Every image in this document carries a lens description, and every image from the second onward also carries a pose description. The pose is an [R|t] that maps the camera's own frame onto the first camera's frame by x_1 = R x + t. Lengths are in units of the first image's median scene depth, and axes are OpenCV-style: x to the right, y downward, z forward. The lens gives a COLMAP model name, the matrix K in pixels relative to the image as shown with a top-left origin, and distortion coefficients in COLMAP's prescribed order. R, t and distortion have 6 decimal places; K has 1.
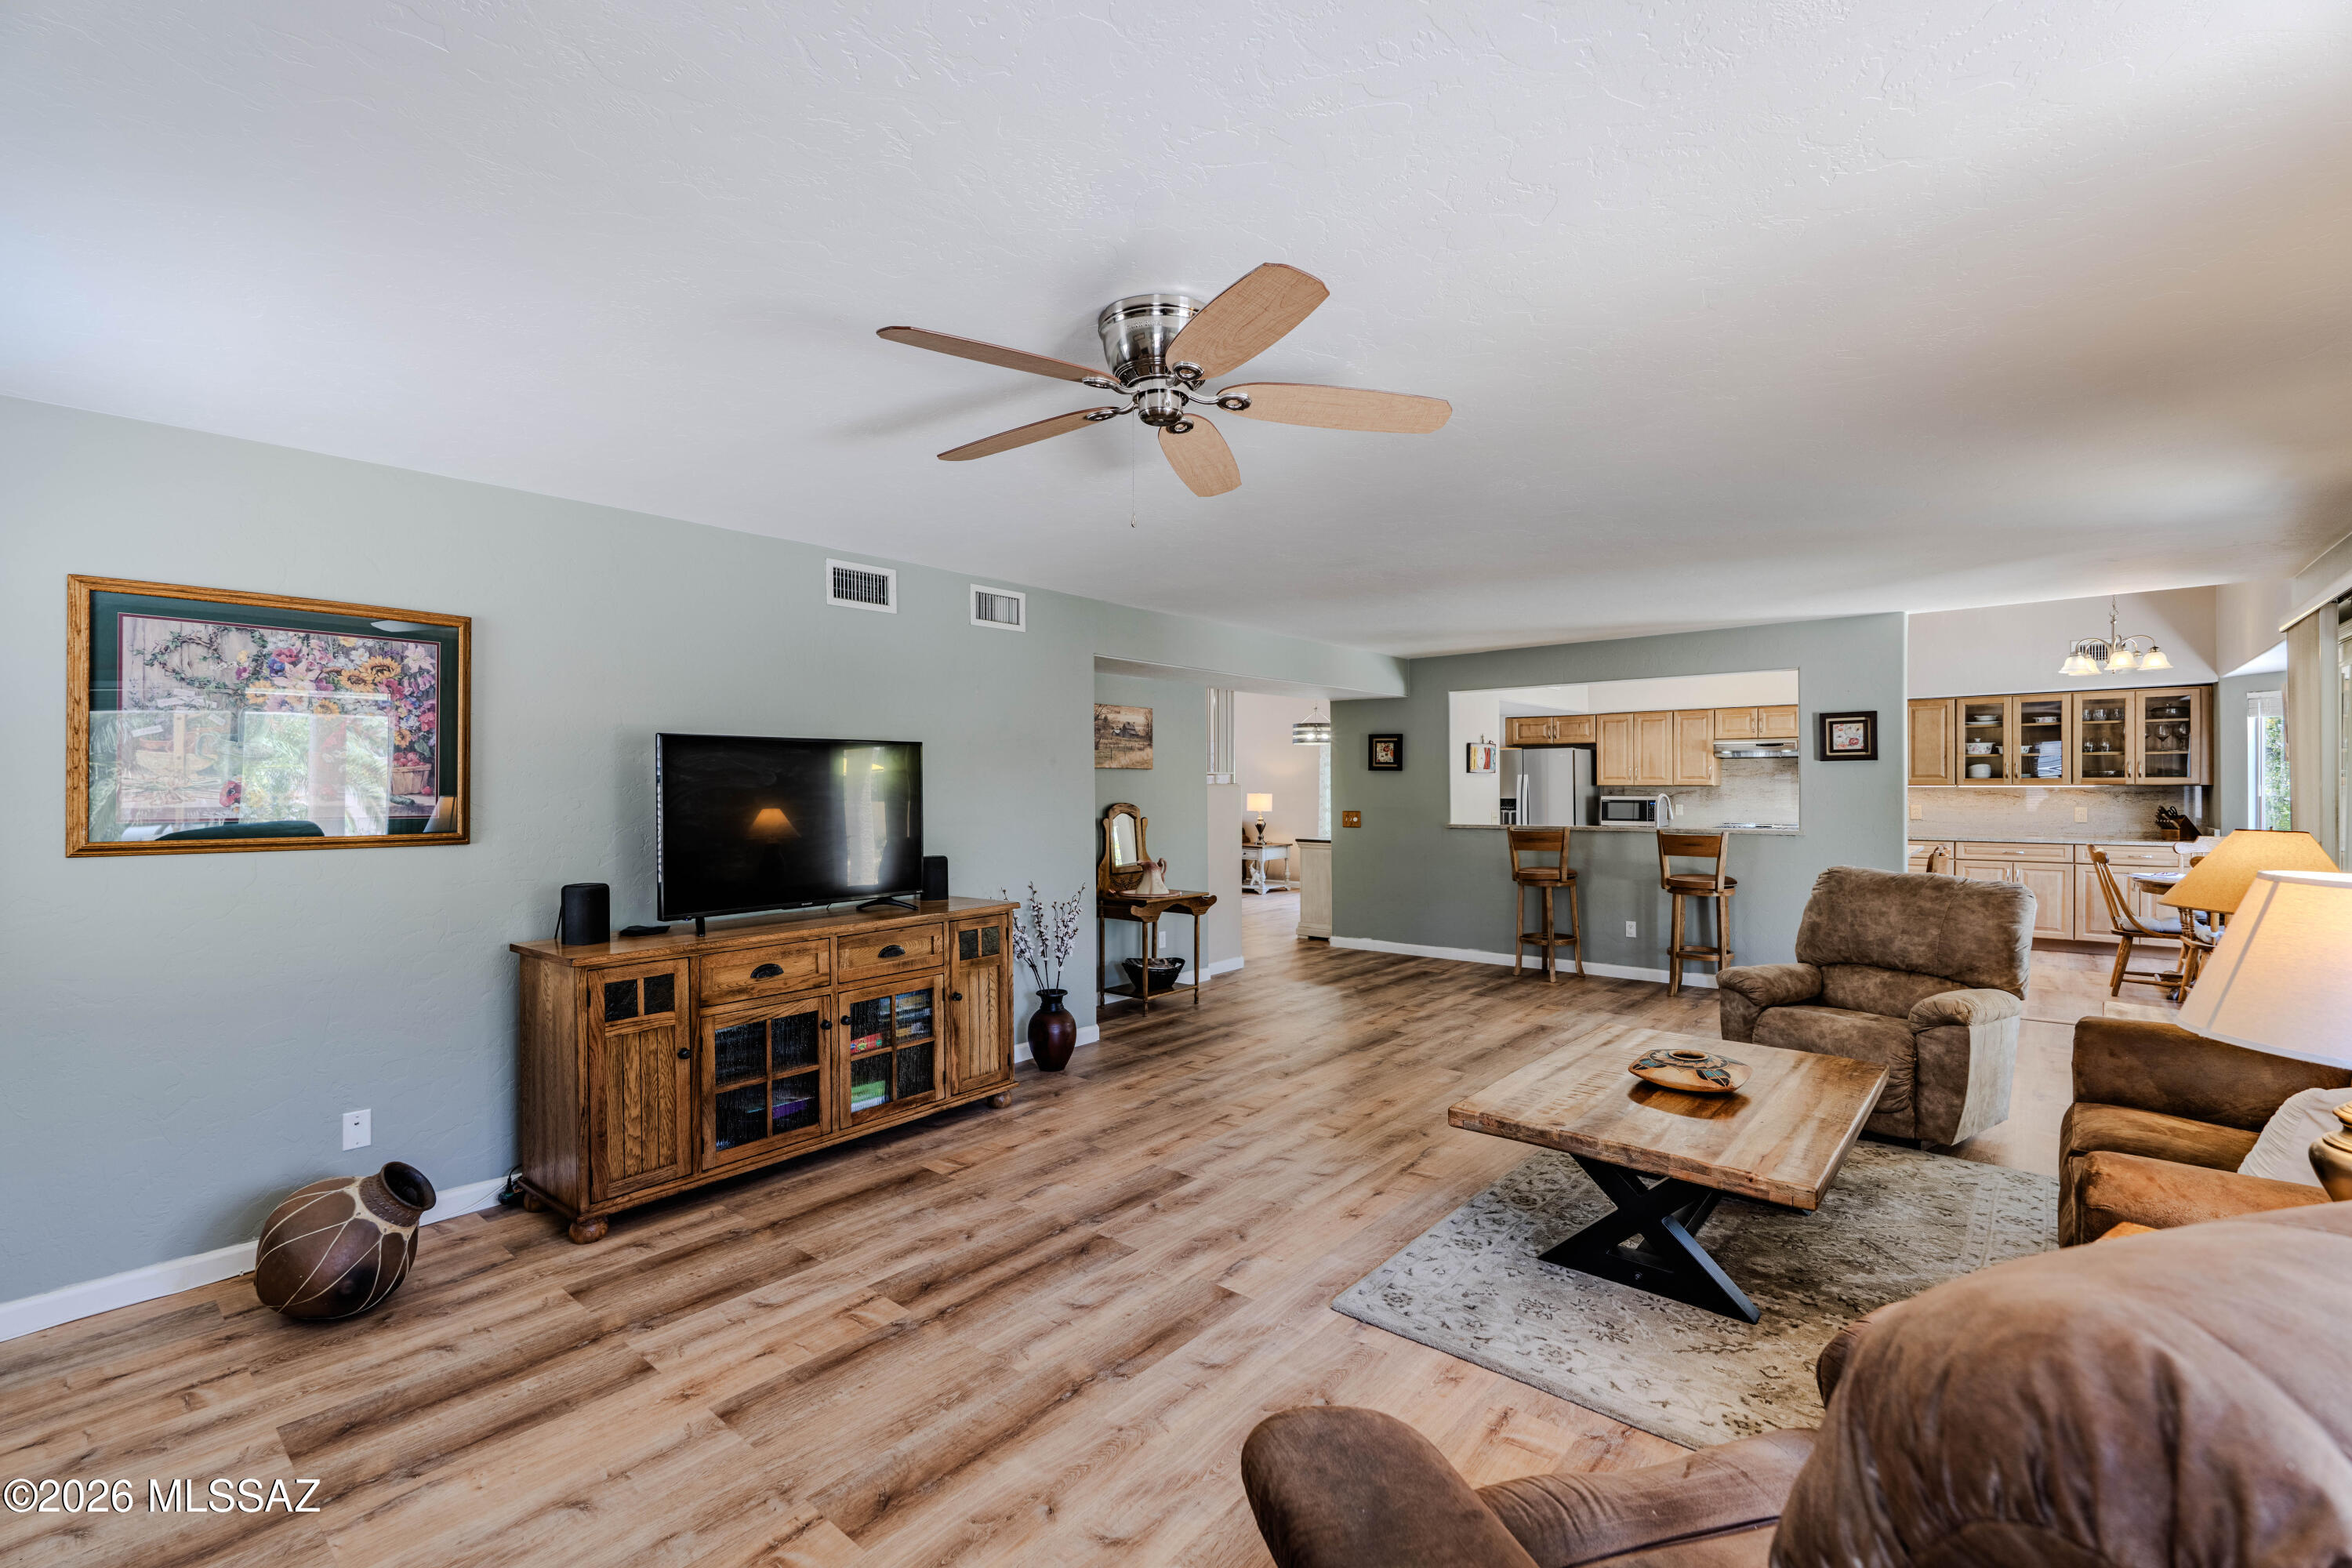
lens RADIAL K [[1028.3, 0, 1174.0], [0, 1028.3, 787.8], [0, 0, 1]] dist [-0.004155, -0.000105]
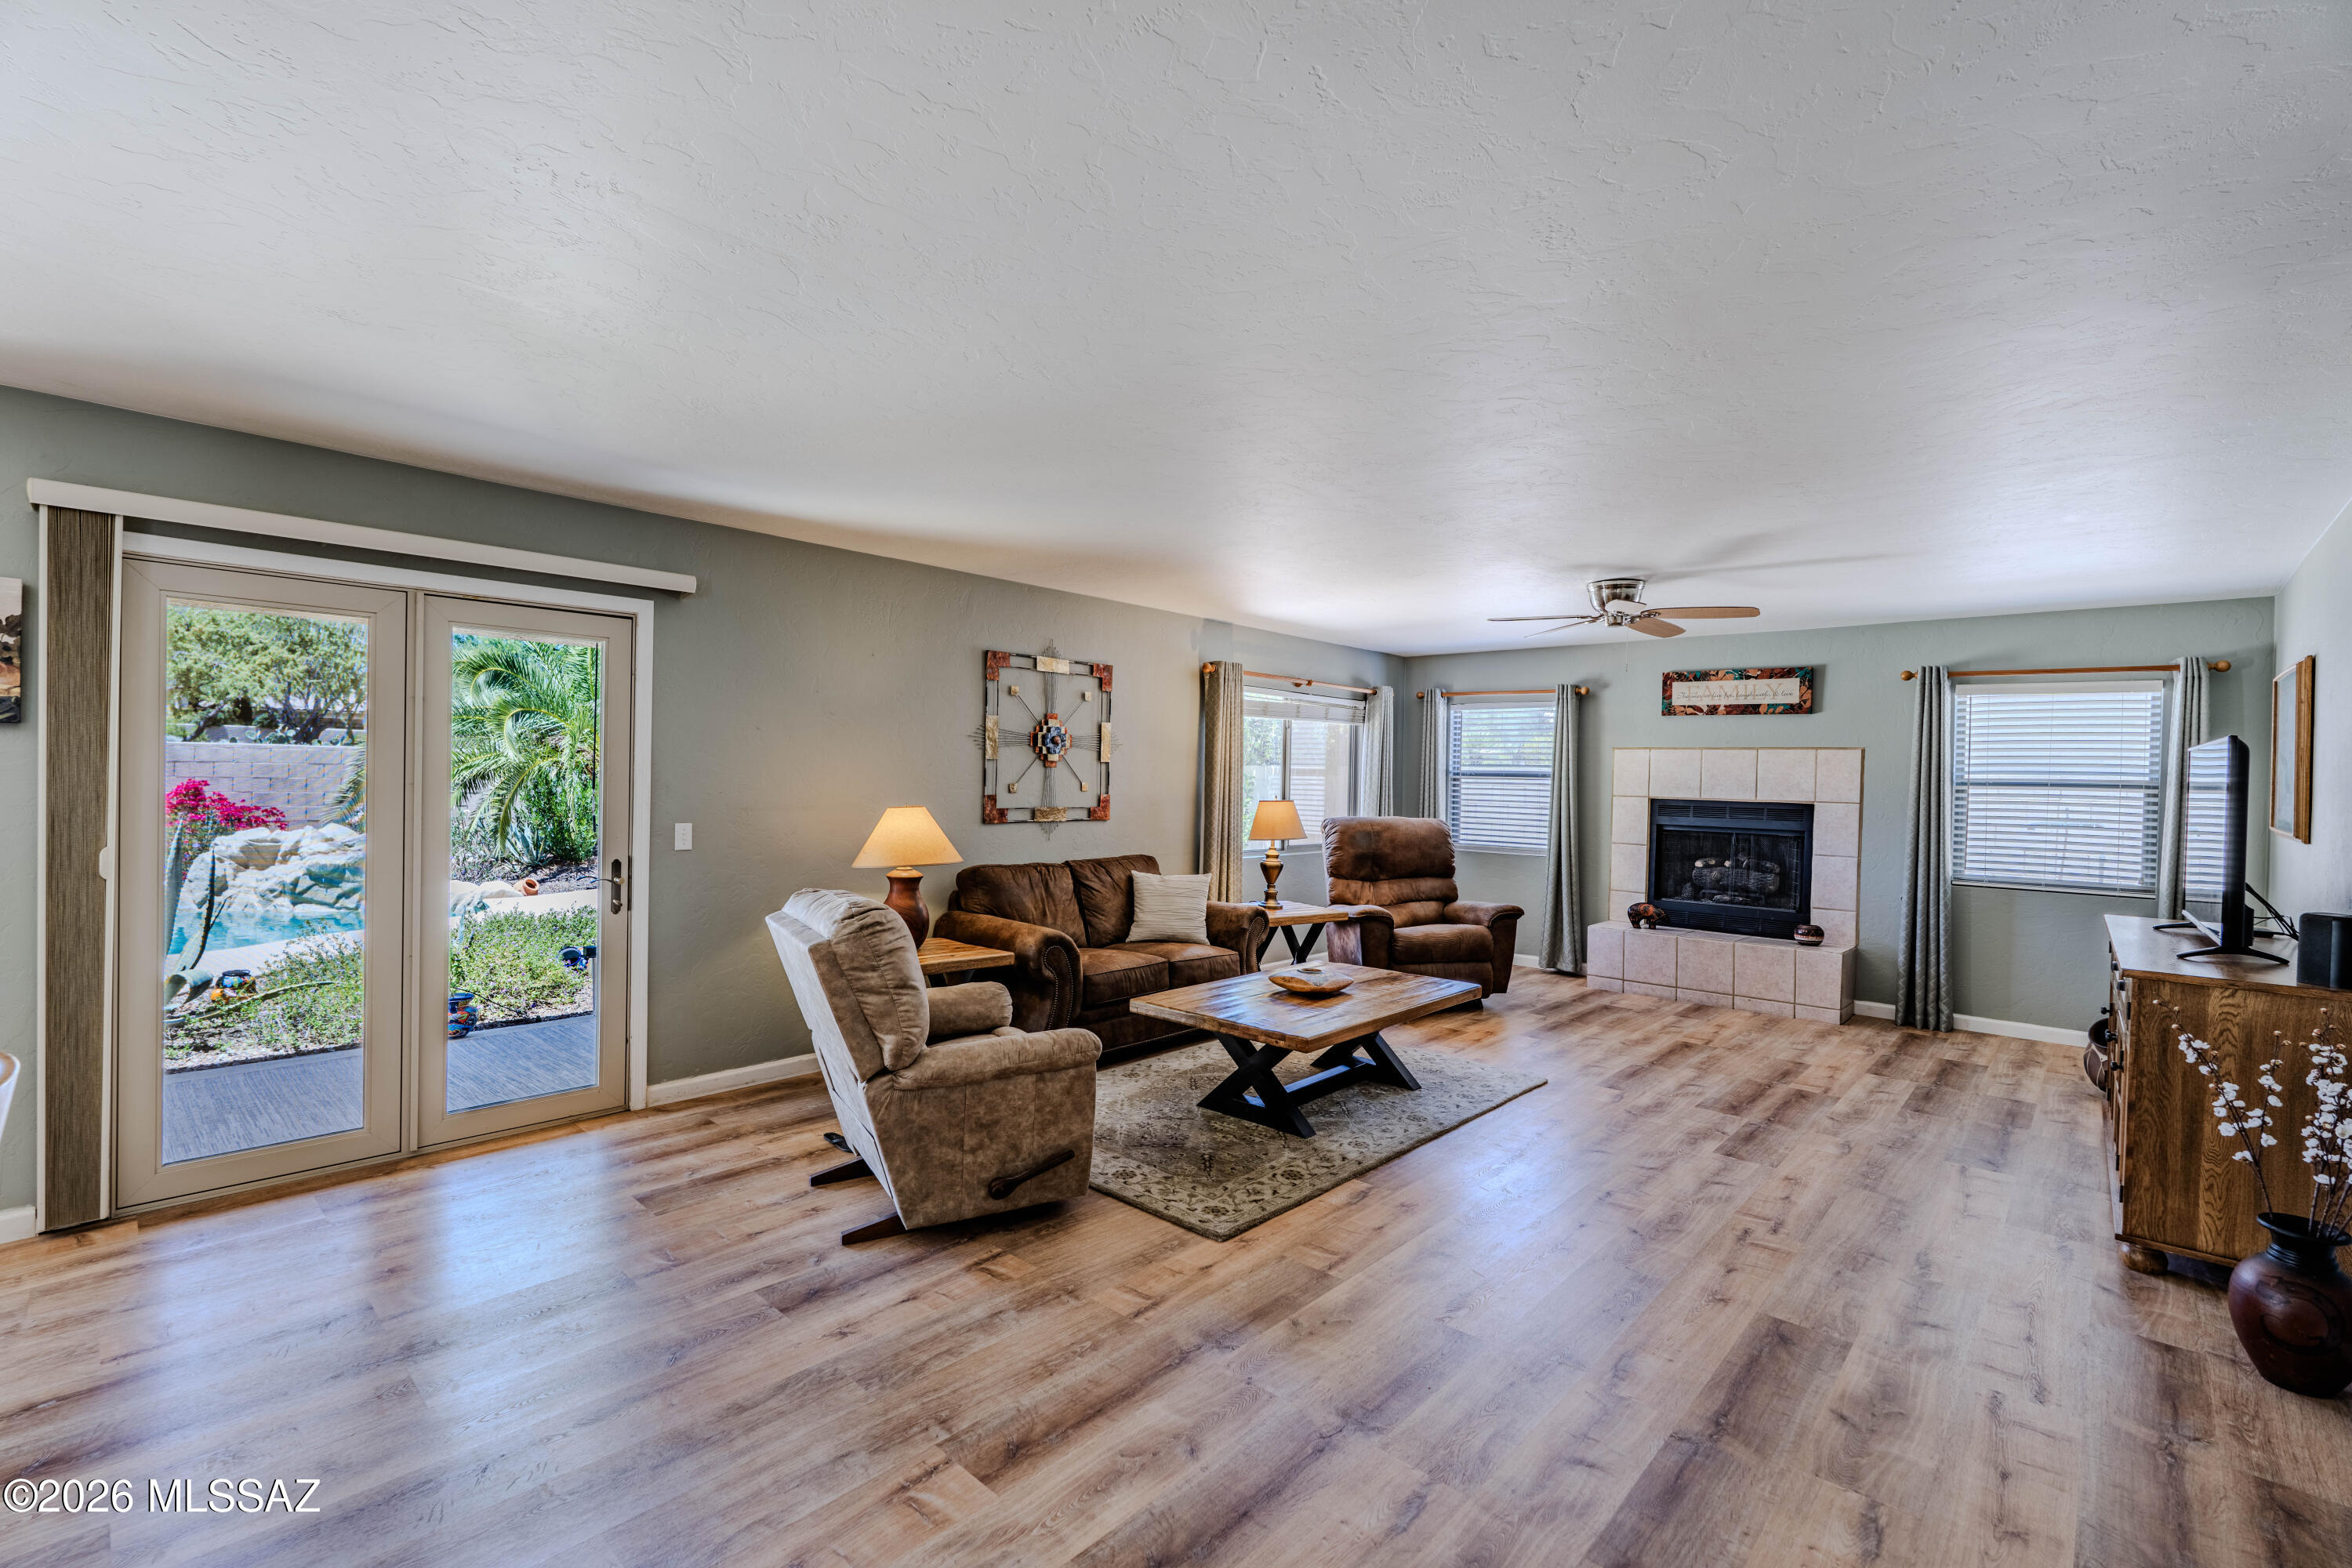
lens RADIAL K [[1020.1, 0, 1176.4], [0, 1020.1, 788.4], [0, 0, 1]] dist [-0.004369, -0.000612]
pose [[-0.999328, -0.013779, 0.033980, 0.473655], [-0.013216, 0.999772, 0.016753, -0.009374], [-0.034203, 0.016292, -0.999282, 1.780263]]
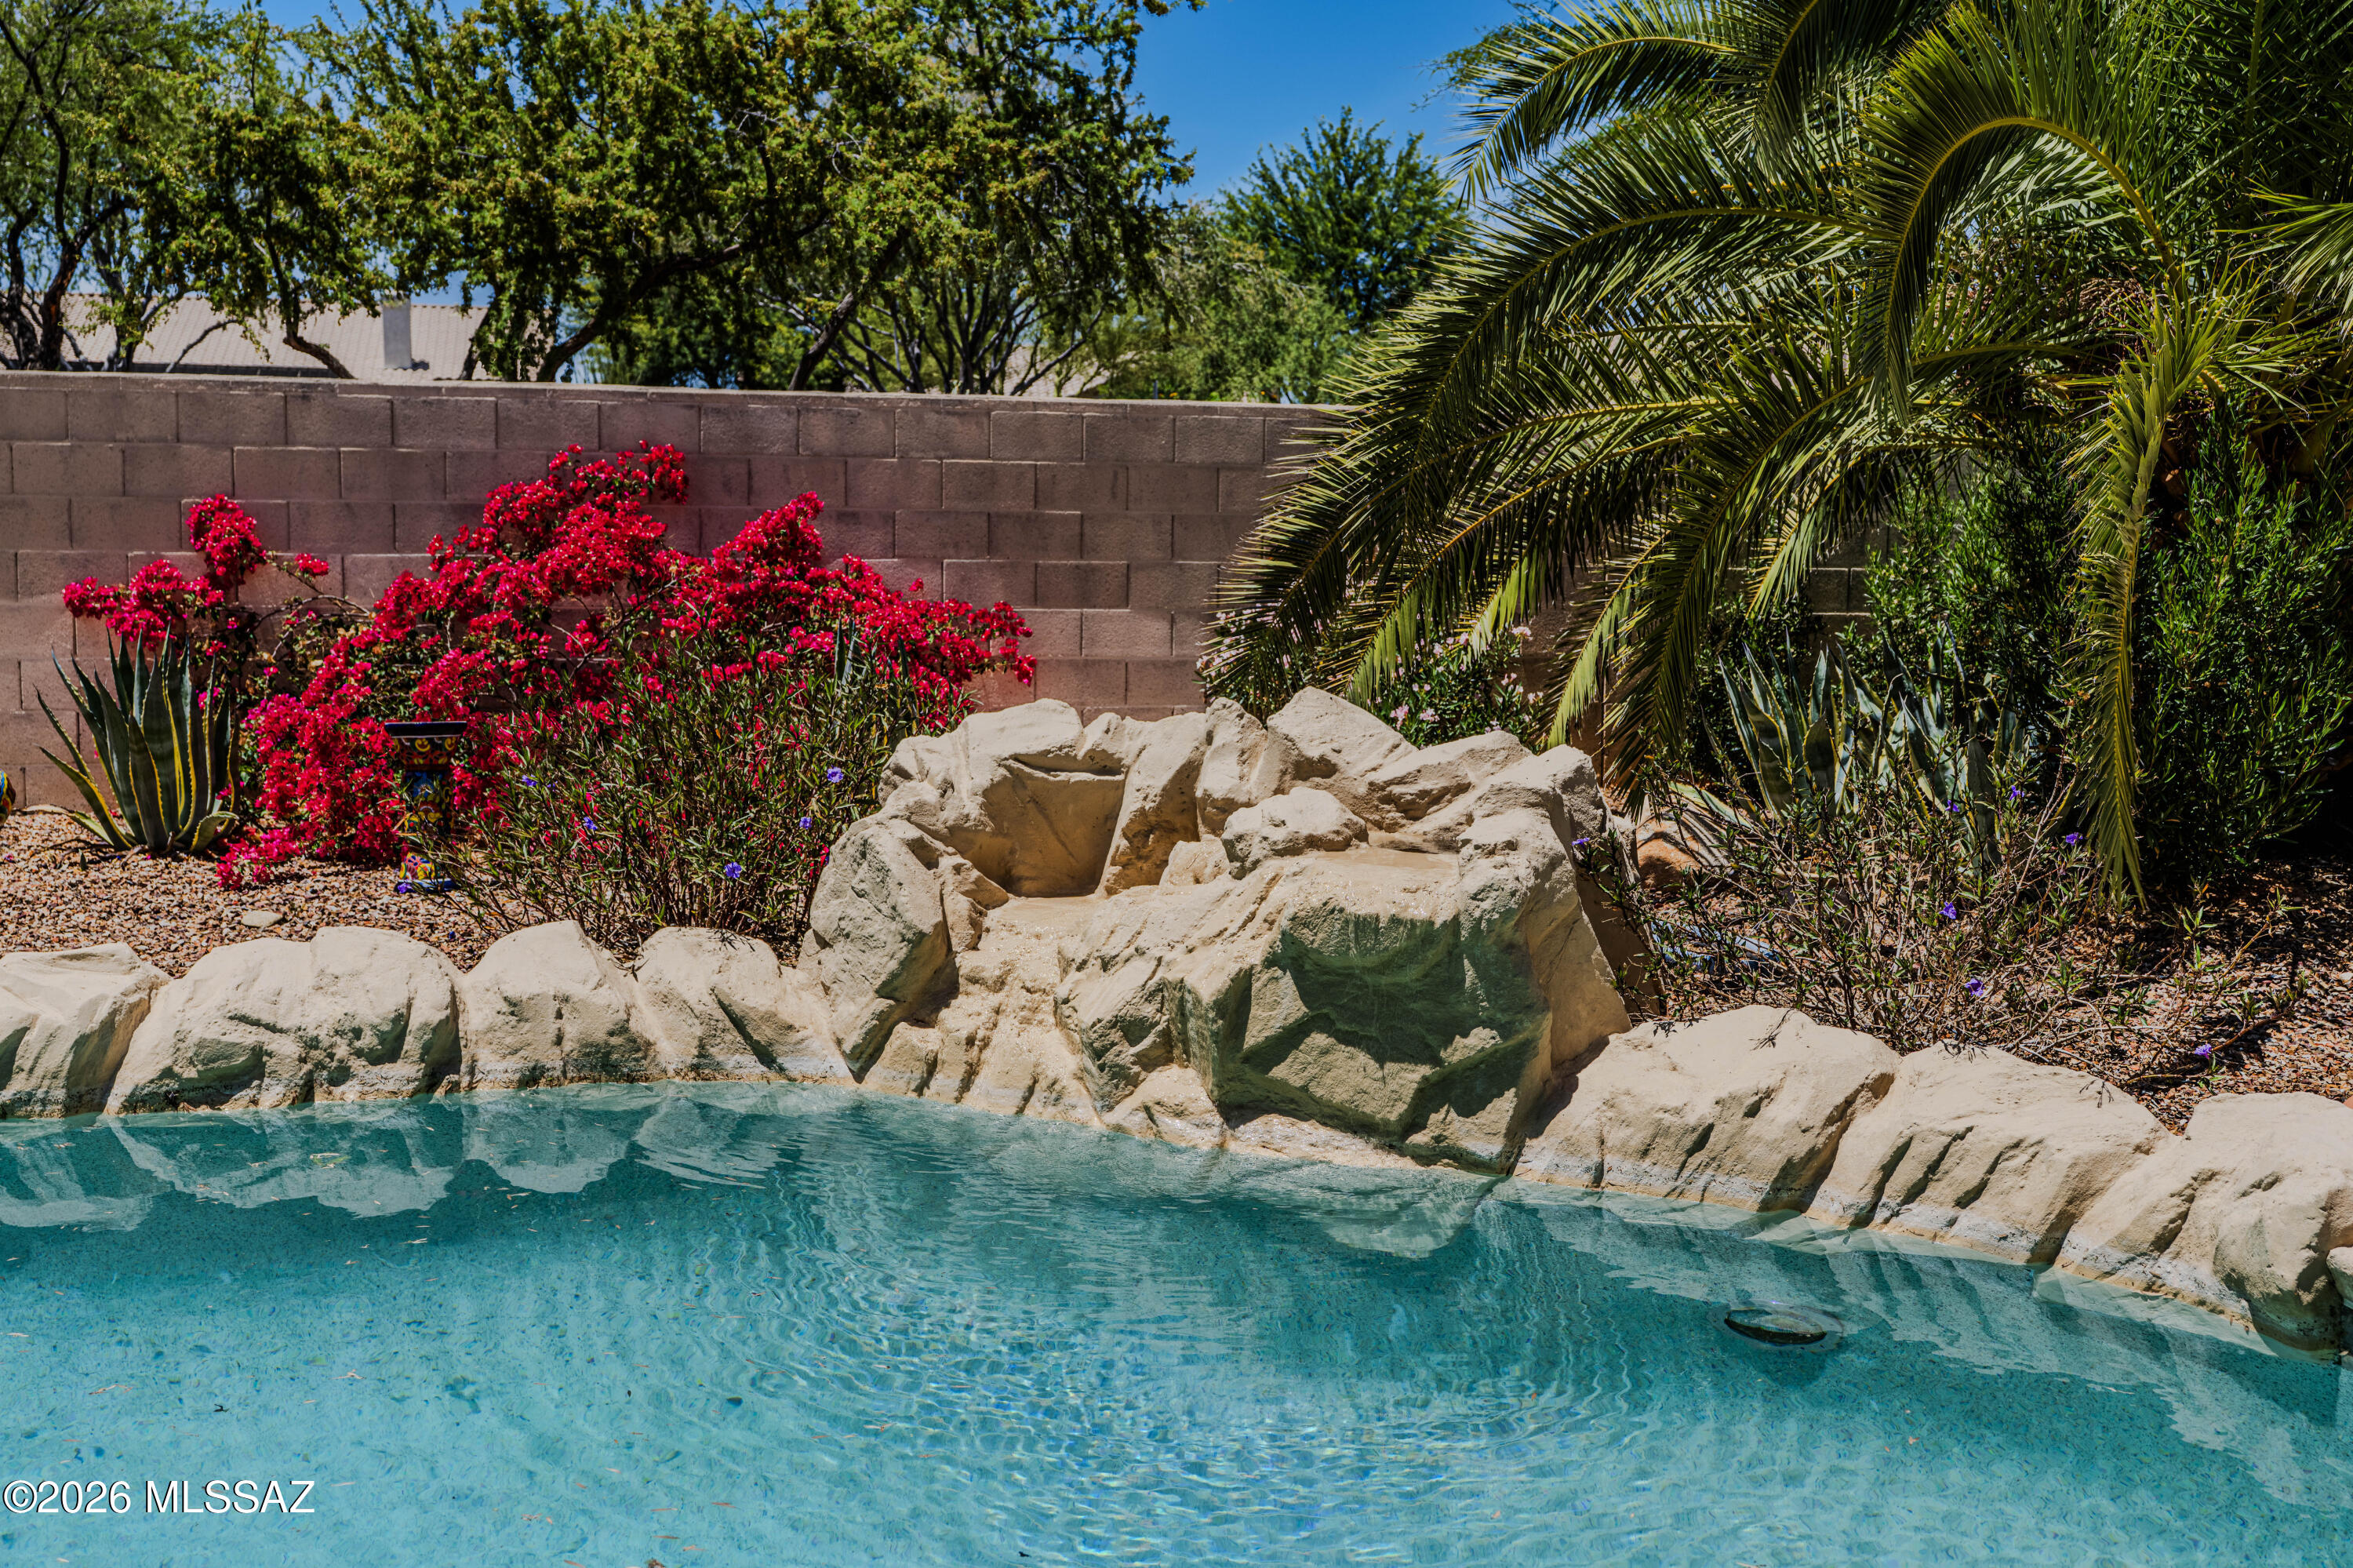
lens RADIAL K [[2304.9, 0, 1176.5], [0, 2304.9, 784.0], [0, 0, 1]] dist [0.008664, 0.000333]
pose [[-0.811042, -0.065905, 0.581264, 2.157589], [-0.002405, 0.994001, 0.109346, 0.074272], [-0.584983, 0.087287, -0.806335, 0.207462]]
